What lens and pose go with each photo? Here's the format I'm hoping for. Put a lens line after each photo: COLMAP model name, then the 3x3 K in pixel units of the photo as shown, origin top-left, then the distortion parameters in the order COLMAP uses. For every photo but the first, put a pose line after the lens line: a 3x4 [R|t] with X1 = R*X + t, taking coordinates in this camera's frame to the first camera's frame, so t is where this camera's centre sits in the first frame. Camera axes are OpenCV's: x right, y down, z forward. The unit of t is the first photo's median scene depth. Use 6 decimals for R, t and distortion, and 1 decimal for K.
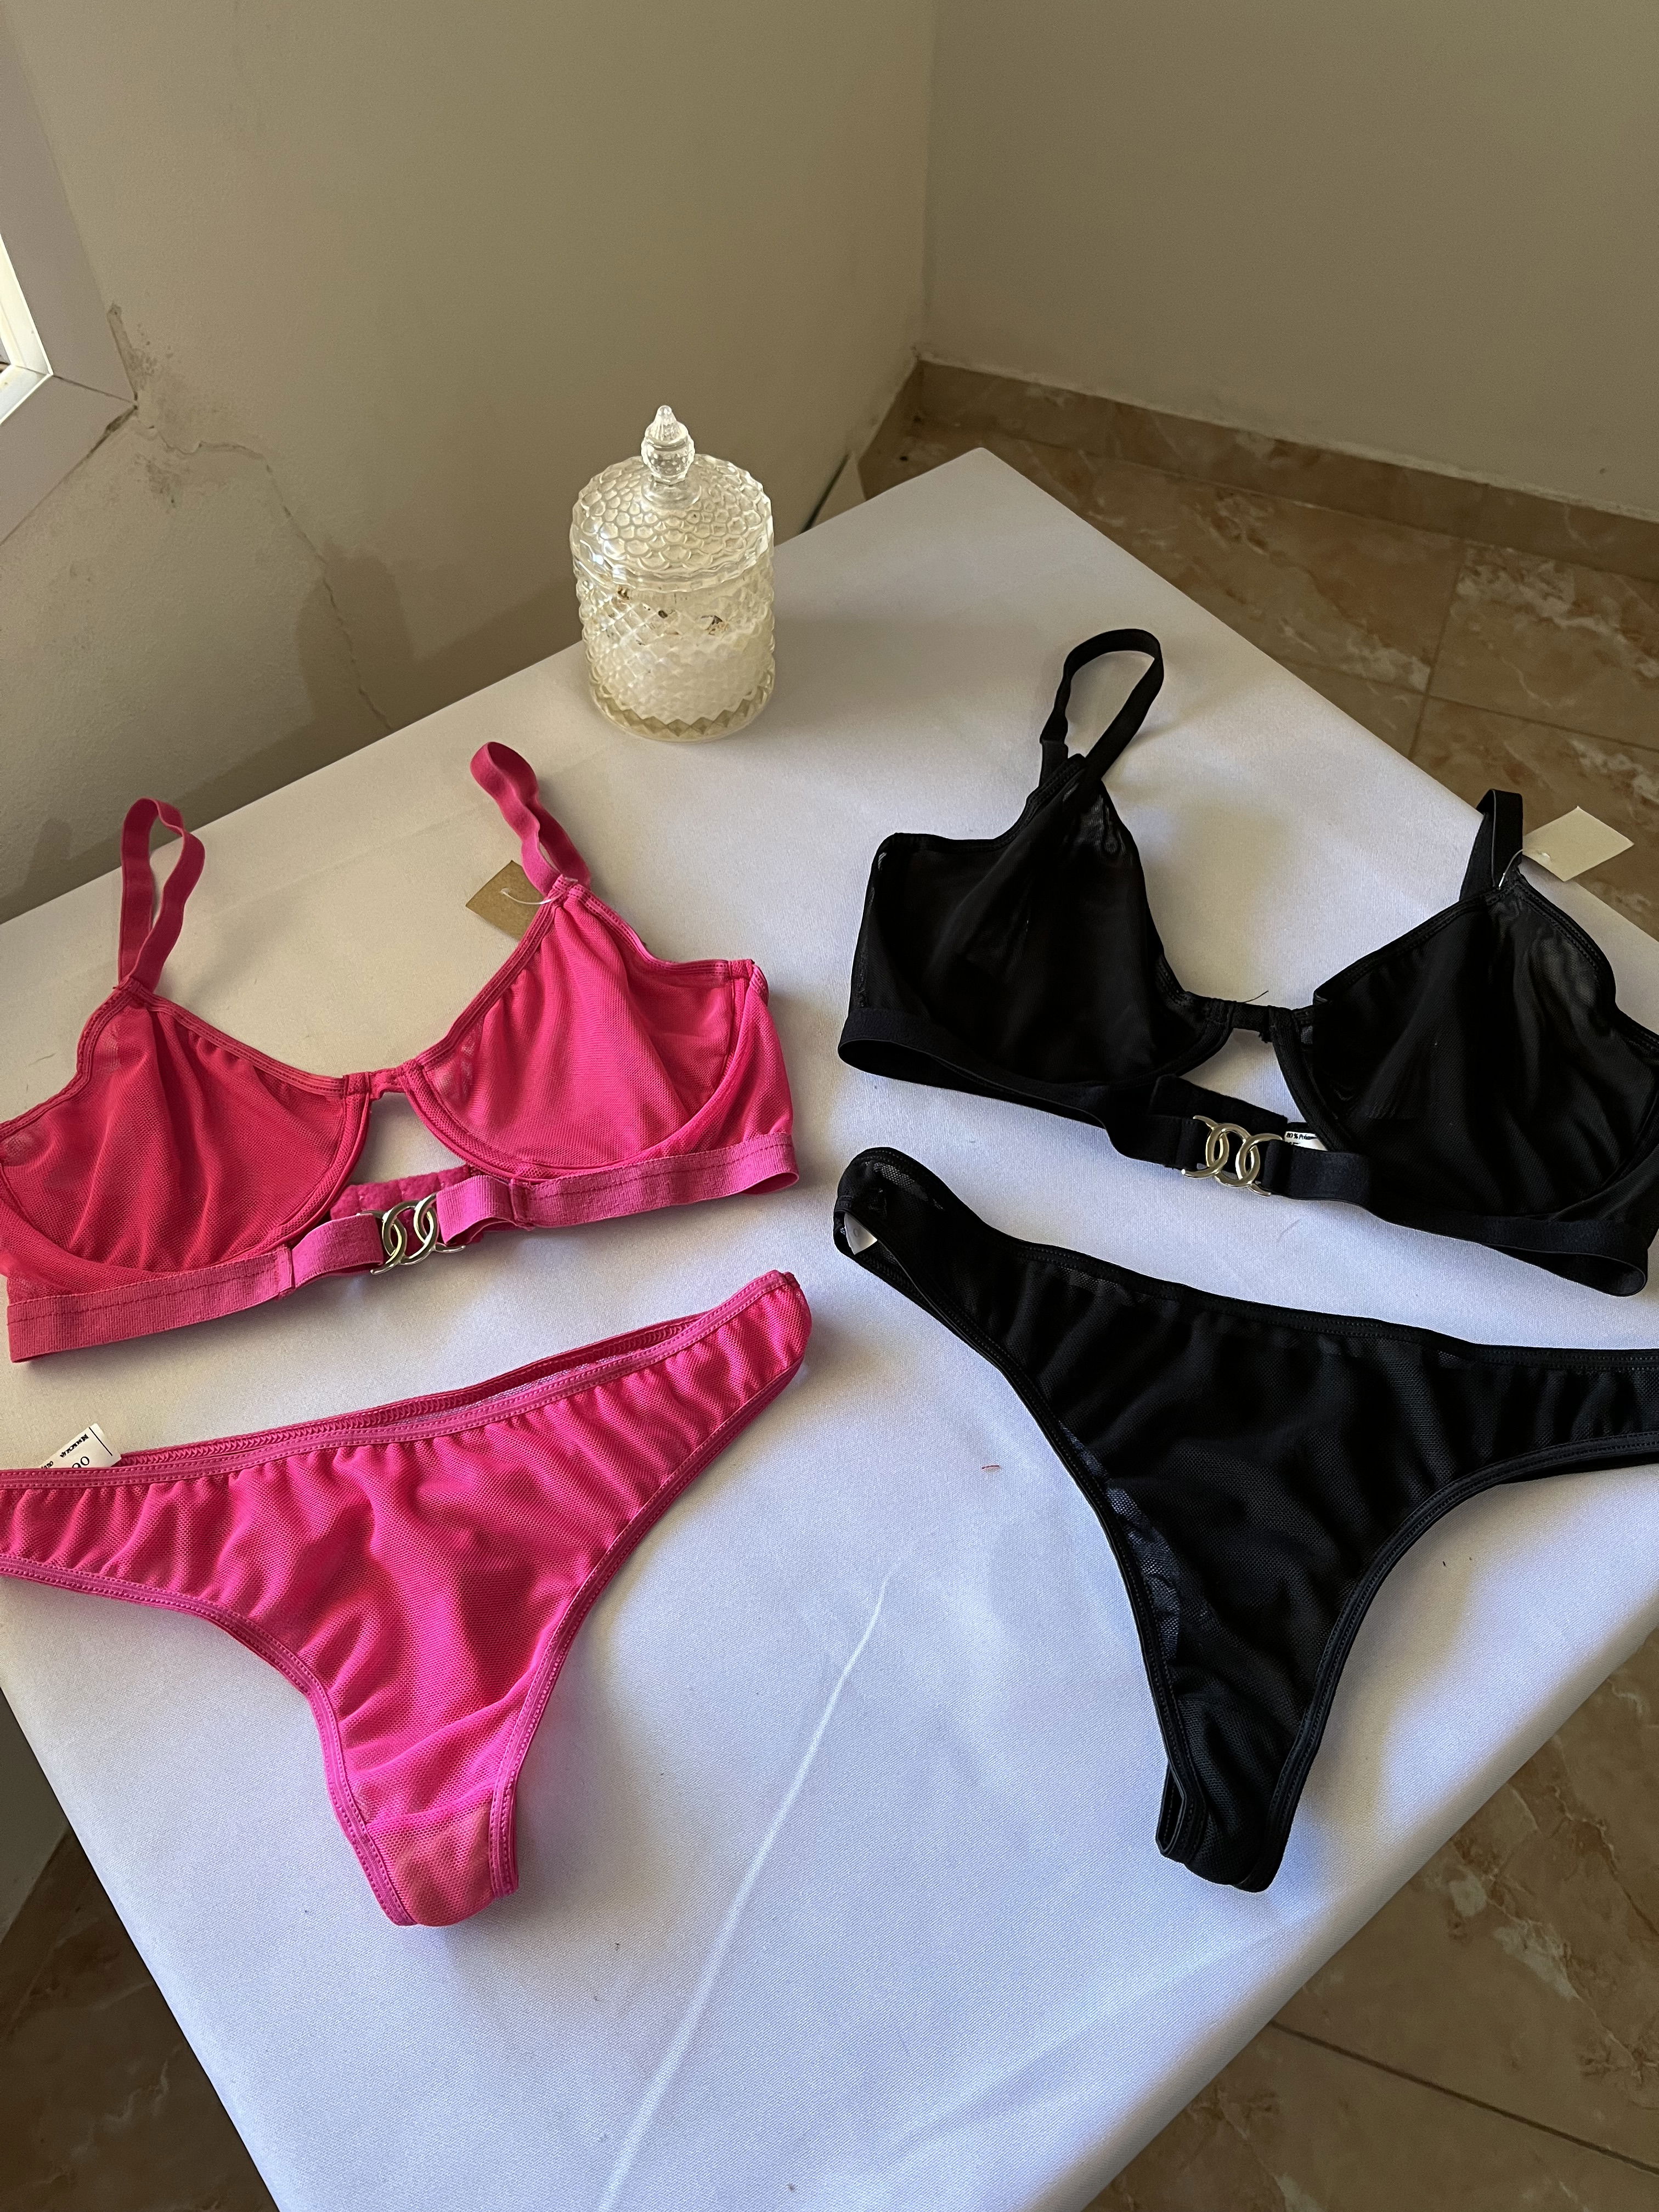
lens RADIAL K [[1695.6, 0, 846.7], [0, 1695.6, 1094.8], [0, 0, 1]] dist [0.043817, -0.078956]
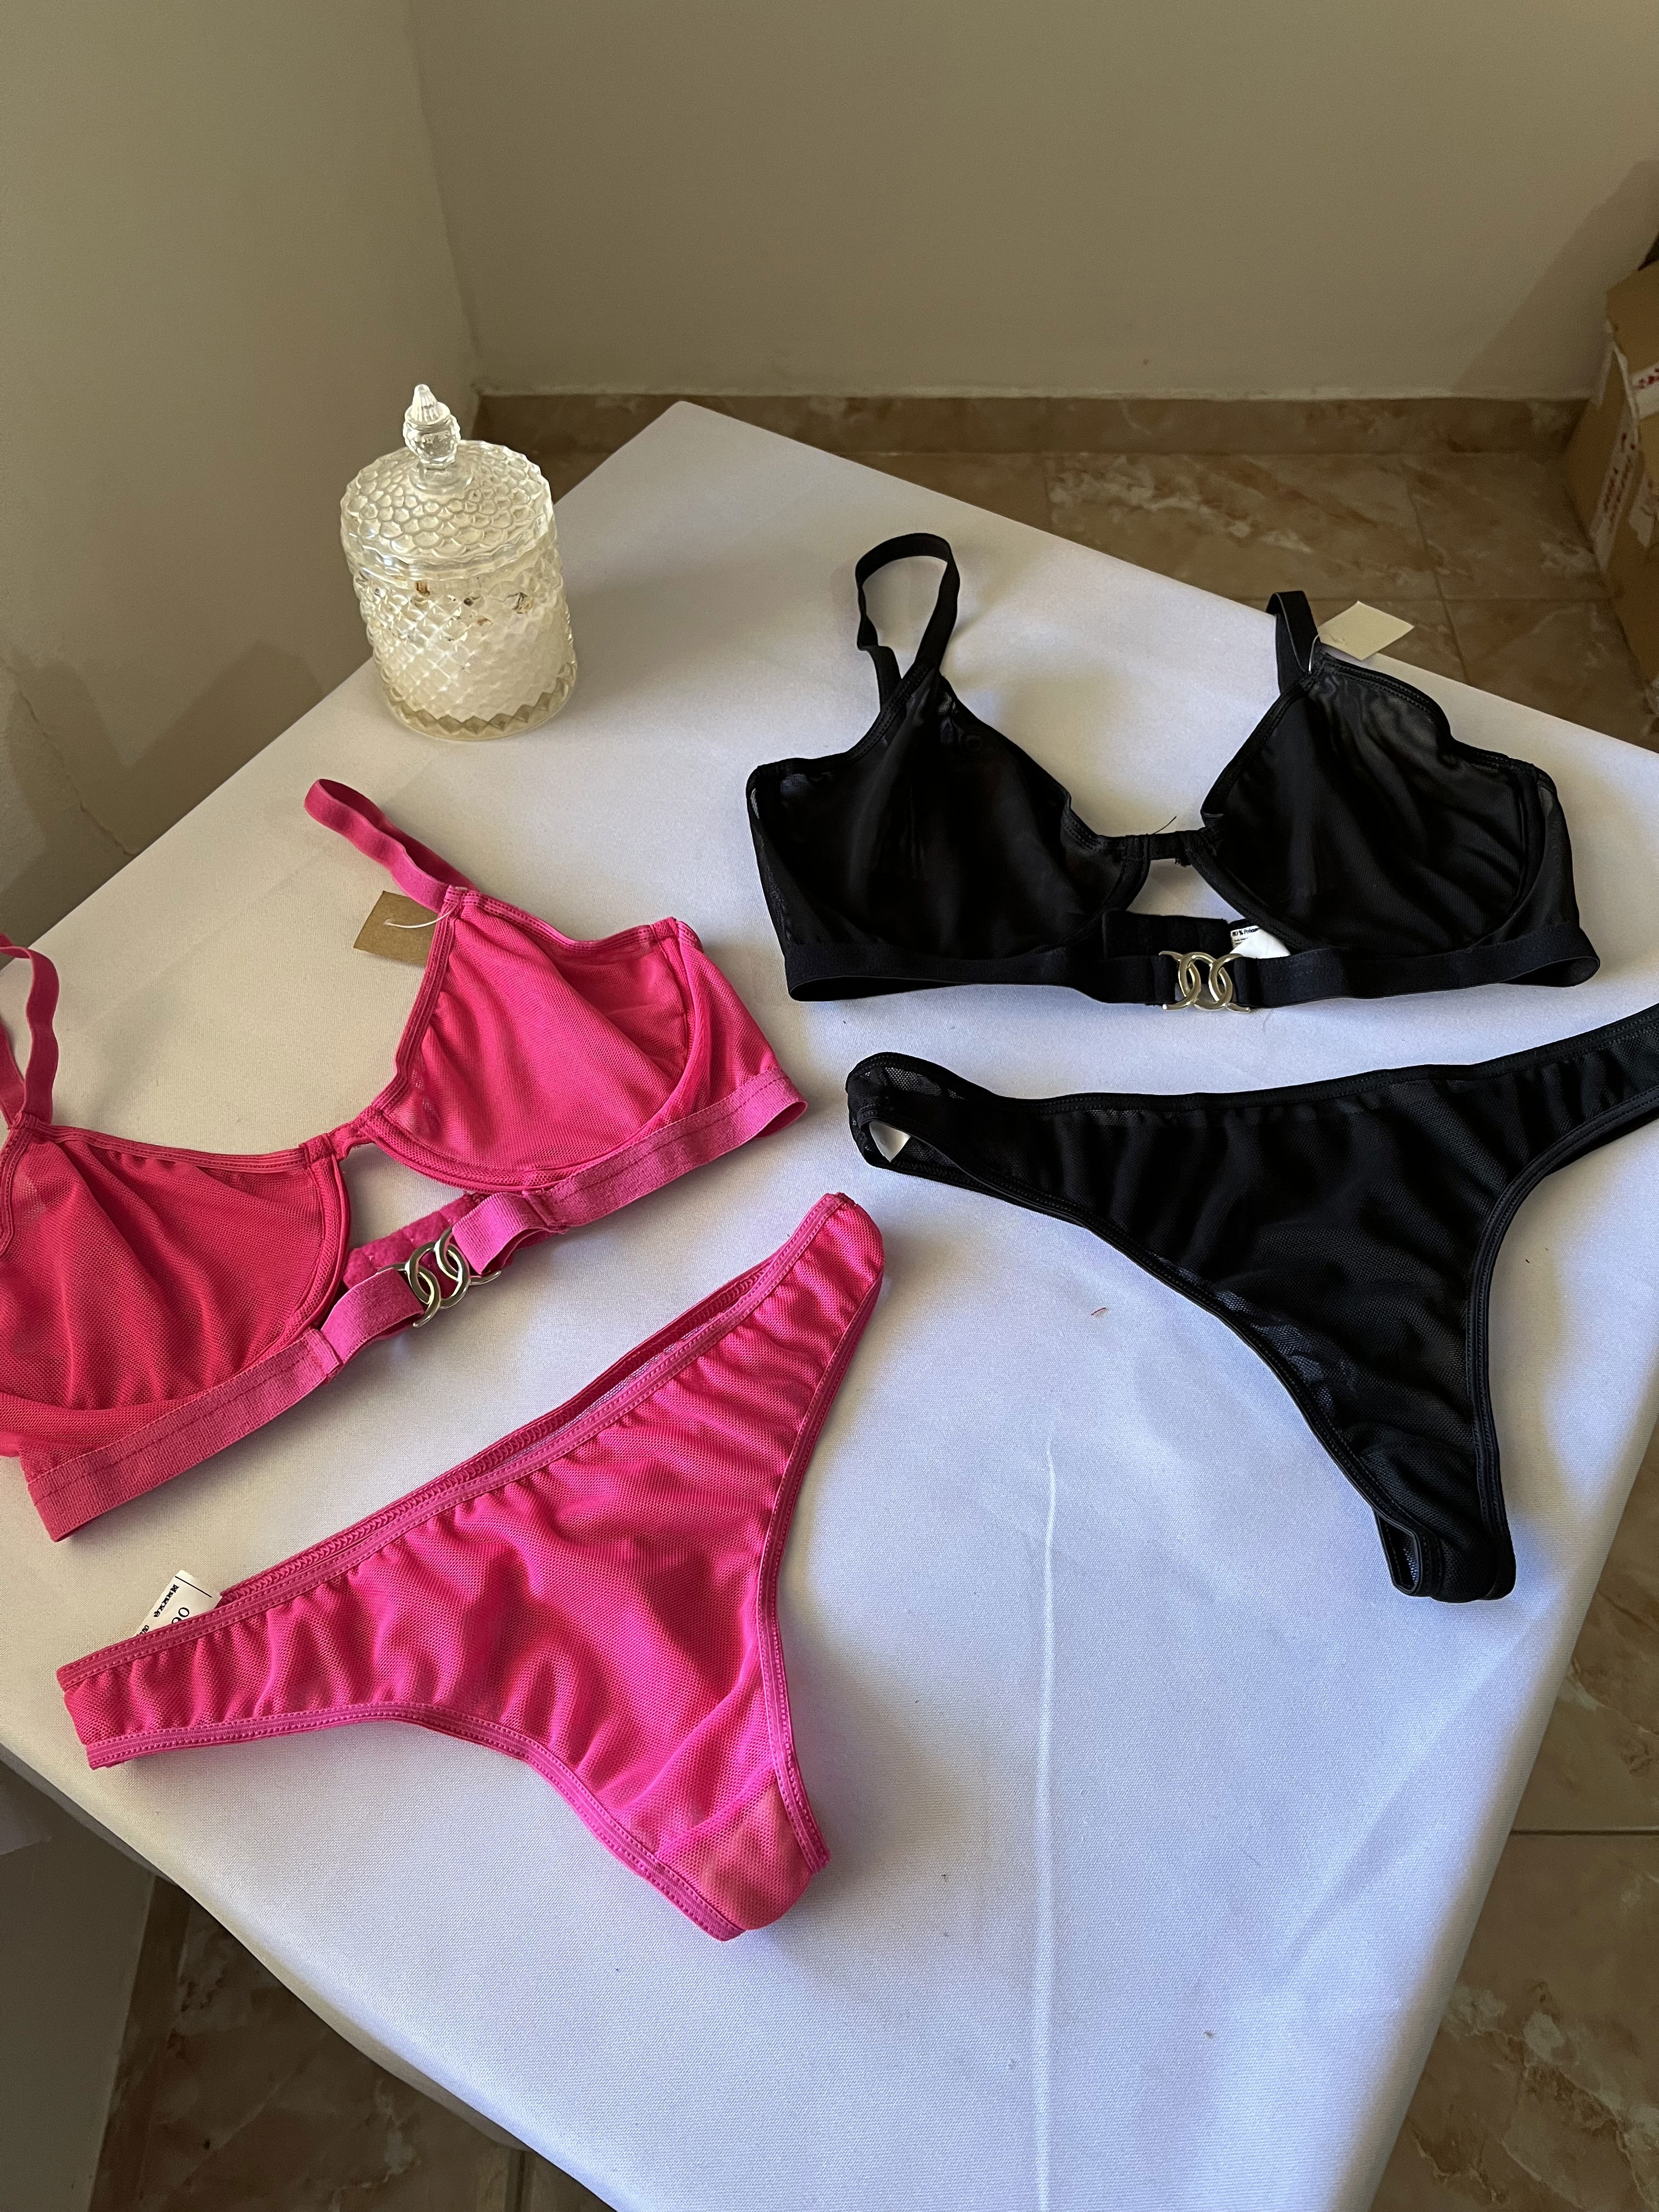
lens RADIAL K [[1695.6, 0, 824.6], [0, 1695.6, 1110.0], [0, 0, 1]] dist [0.043817, -0.078956]
pose [[0.938735, -0.283894, 0.195398, -0.219321], [0.288994, 0.957328, 0.002508, 0.054458], [-0.187772, 0.054114, 0.980721, 0.043483]]
